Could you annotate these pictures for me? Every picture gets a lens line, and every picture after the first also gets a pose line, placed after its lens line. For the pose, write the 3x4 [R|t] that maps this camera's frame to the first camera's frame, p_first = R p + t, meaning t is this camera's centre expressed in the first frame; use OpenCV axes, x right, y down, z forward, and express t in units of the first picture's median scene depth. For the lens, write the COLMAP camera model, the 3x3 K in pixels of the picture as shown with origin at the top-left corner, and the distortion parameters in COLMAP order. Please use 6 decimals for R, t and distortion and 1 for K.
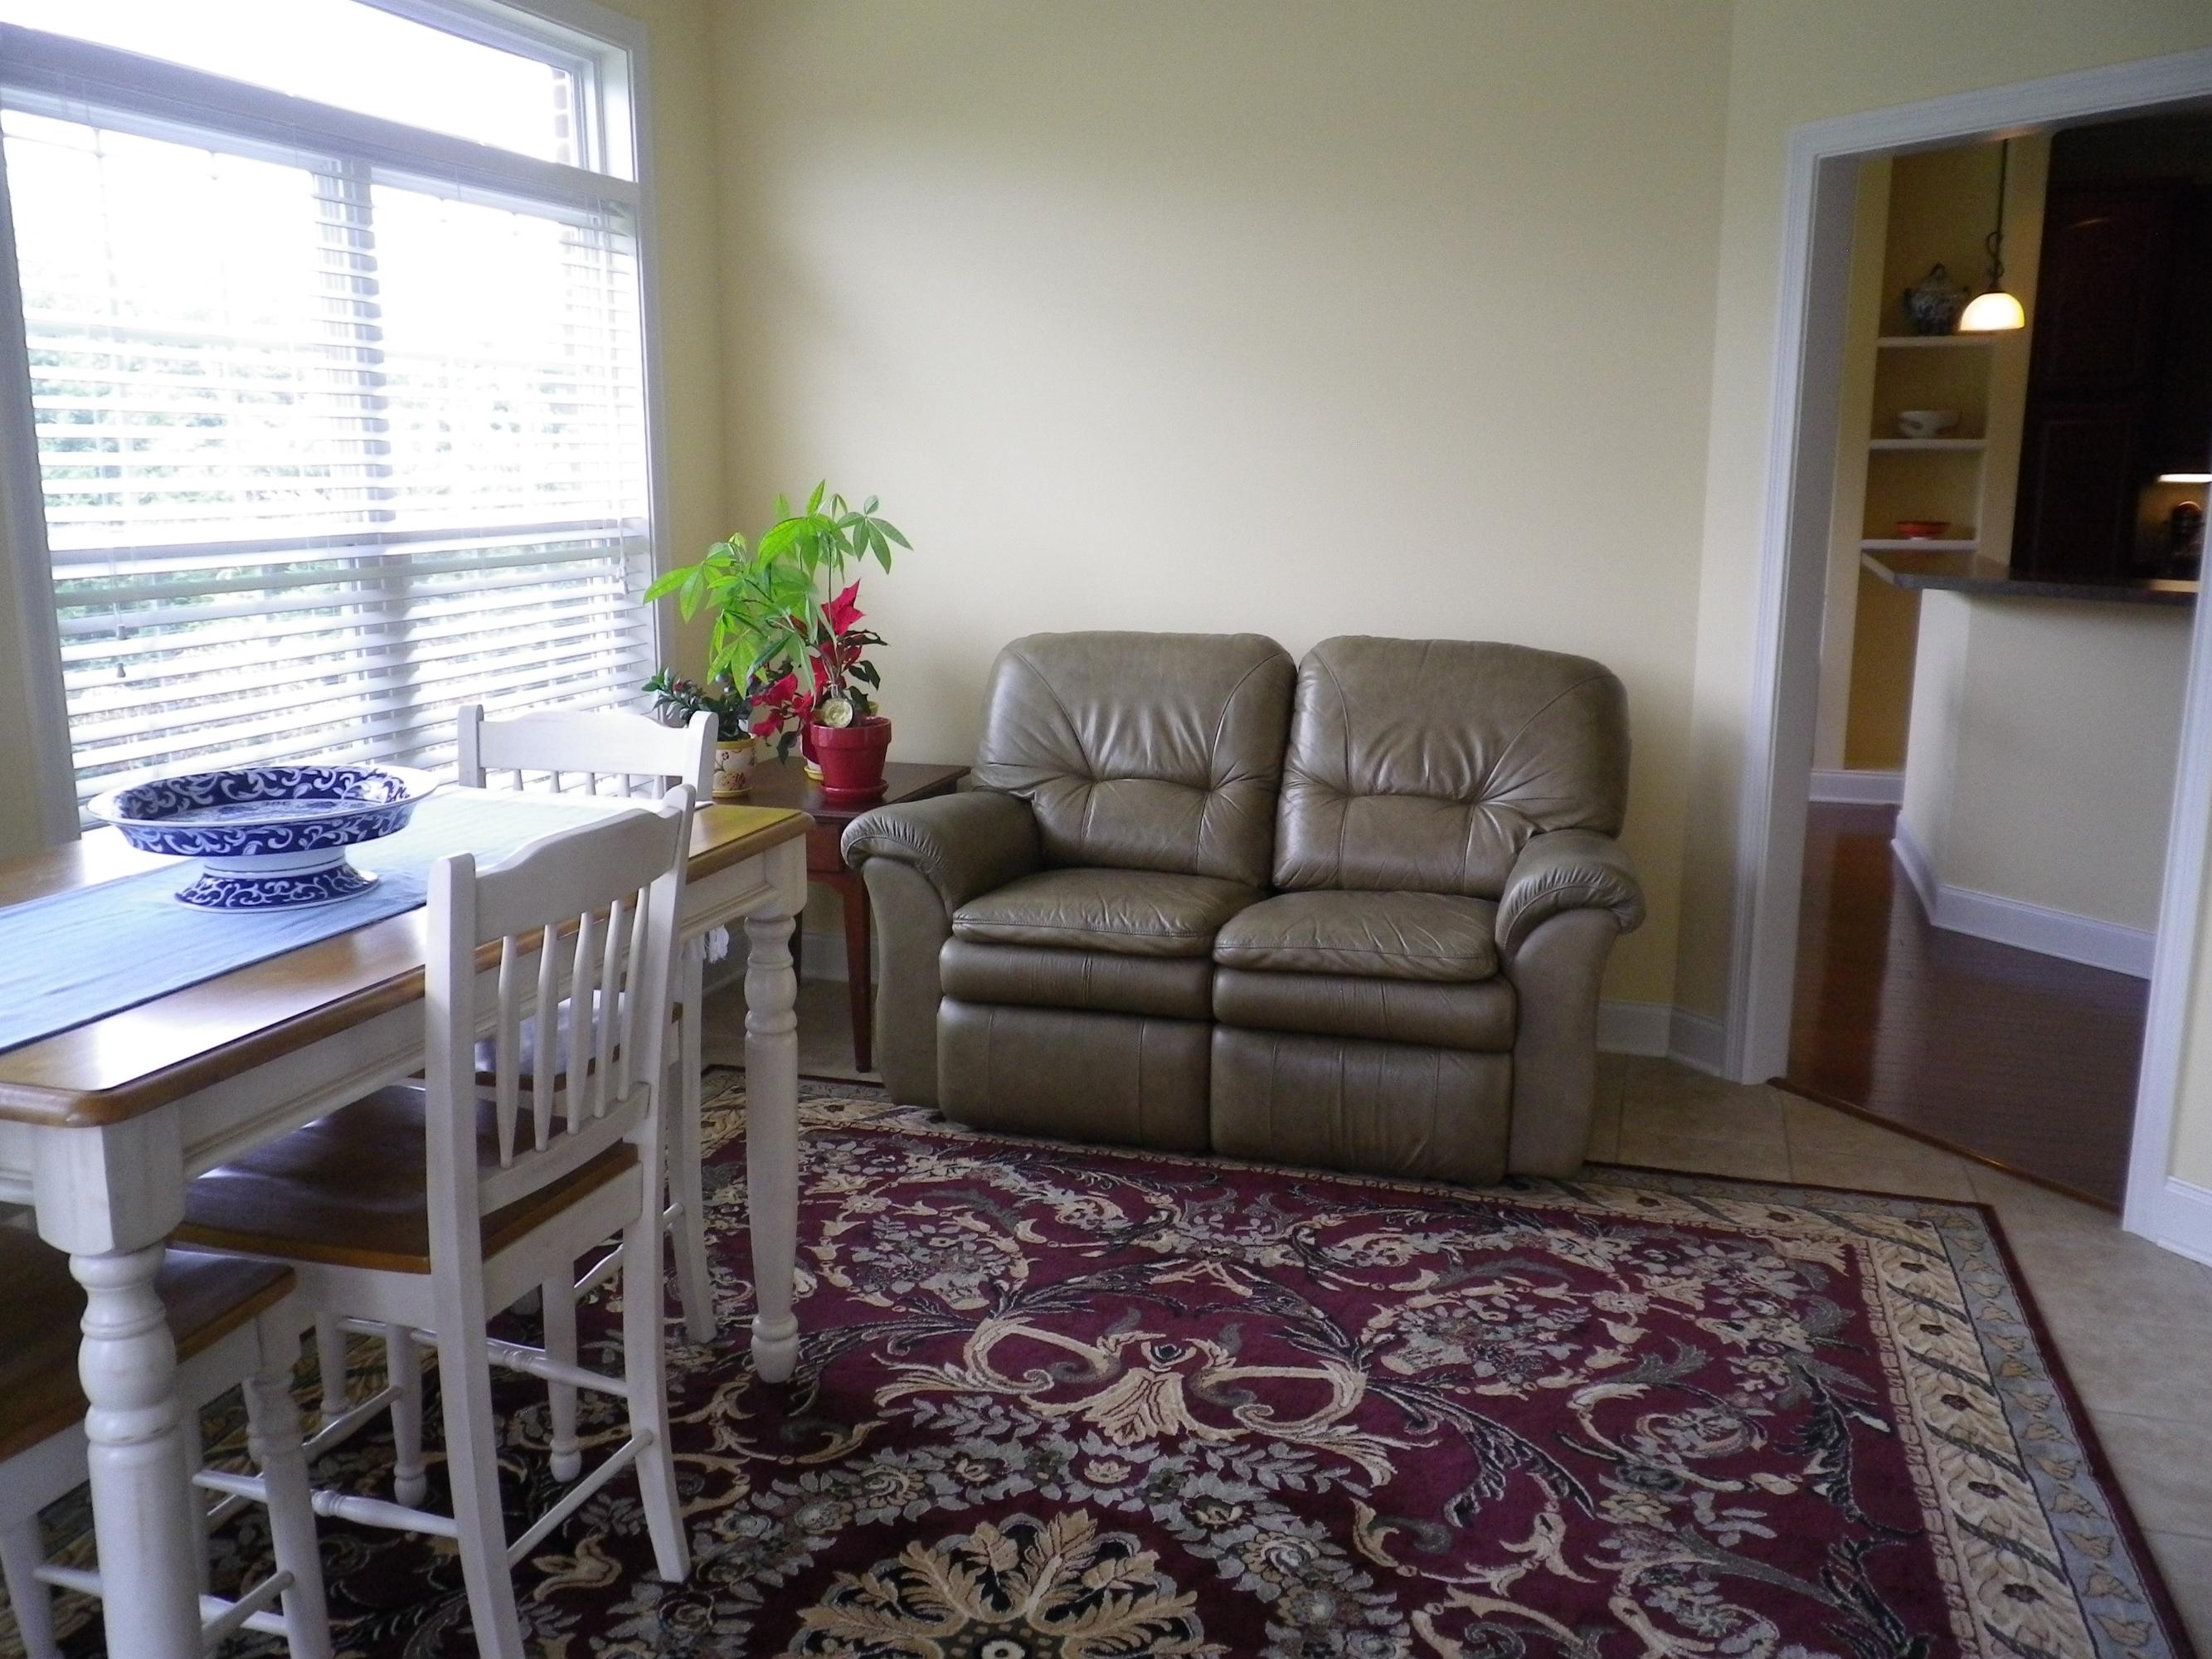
lens RADIAL K [[1874.3, 0, 1096.5], [0, 1874.3, 826.9], [0, 0, 1]] dist [-0.008714, 0.008959]
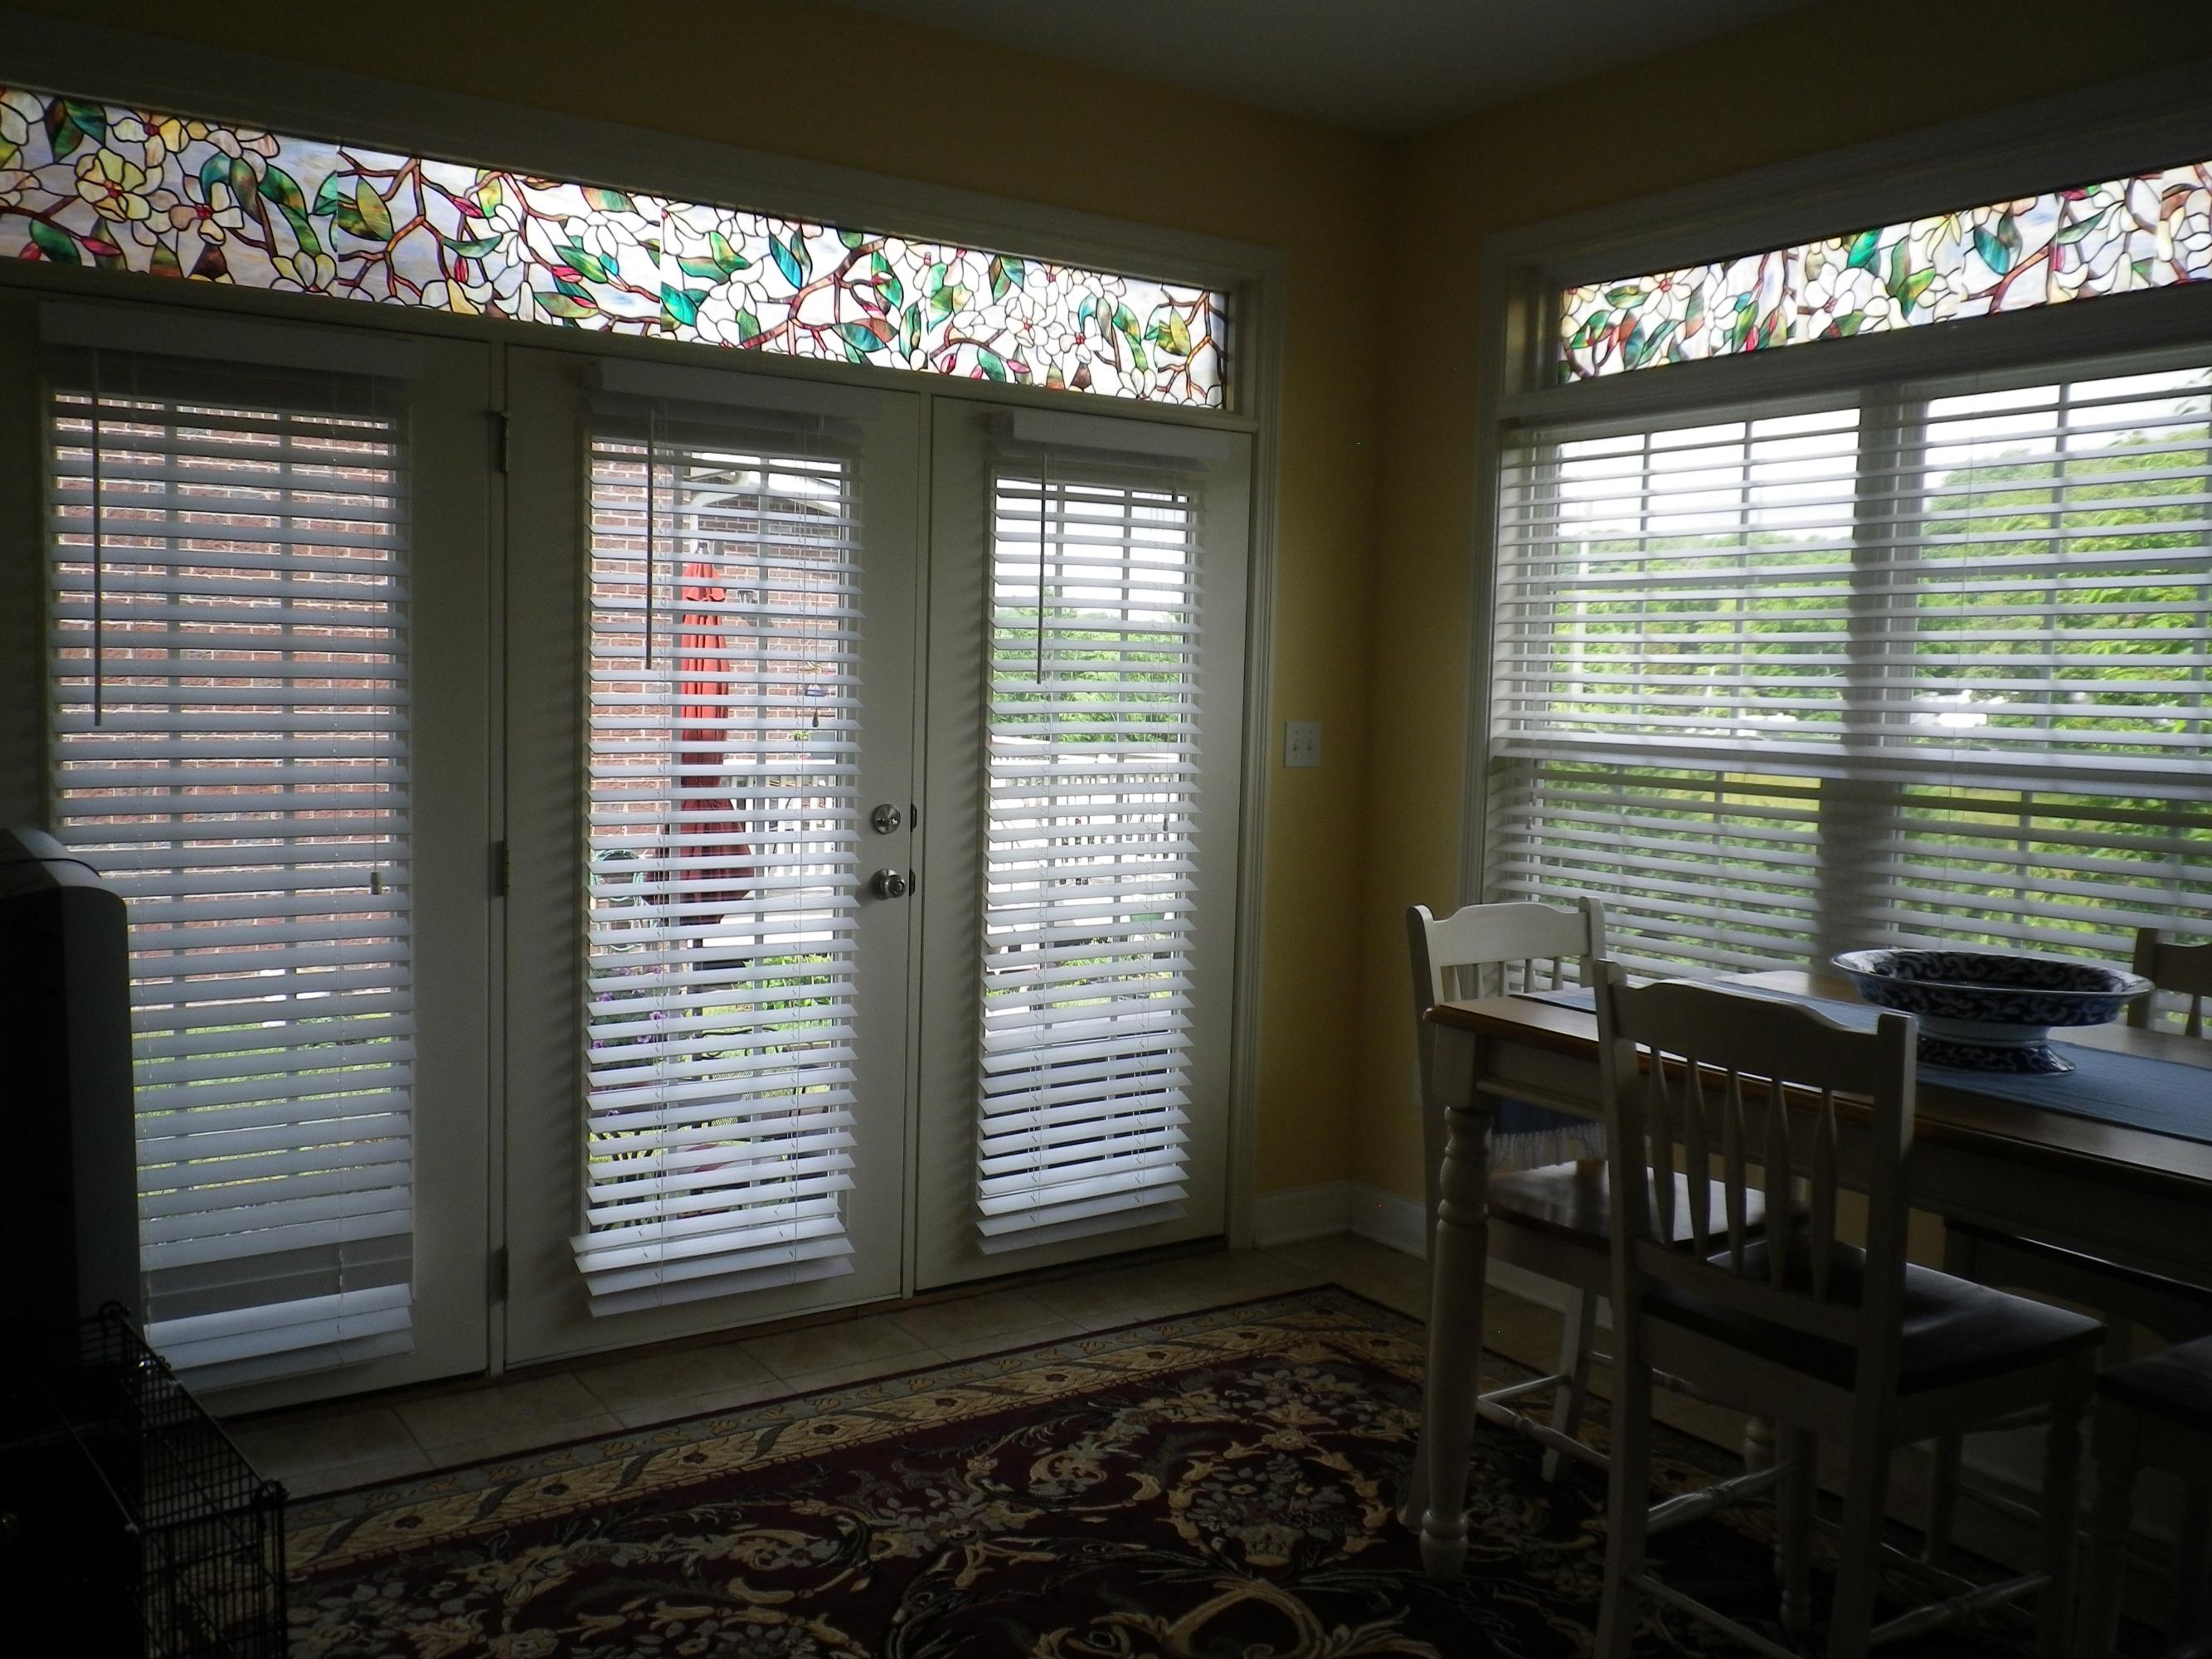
lens RADIAL K [[1874.3, 0, 1105.8], [0, 1874.3, 833.9], [0, 0, 1]] dist [-0.008714, 0.008959]
pose [[0.611130, -0.050010, 0.789949, -0.588898], [0.120816, 0.992202, -0.030653, -0.067858], [-0.782256, 0.114172, 0.612406, 0.368781]]
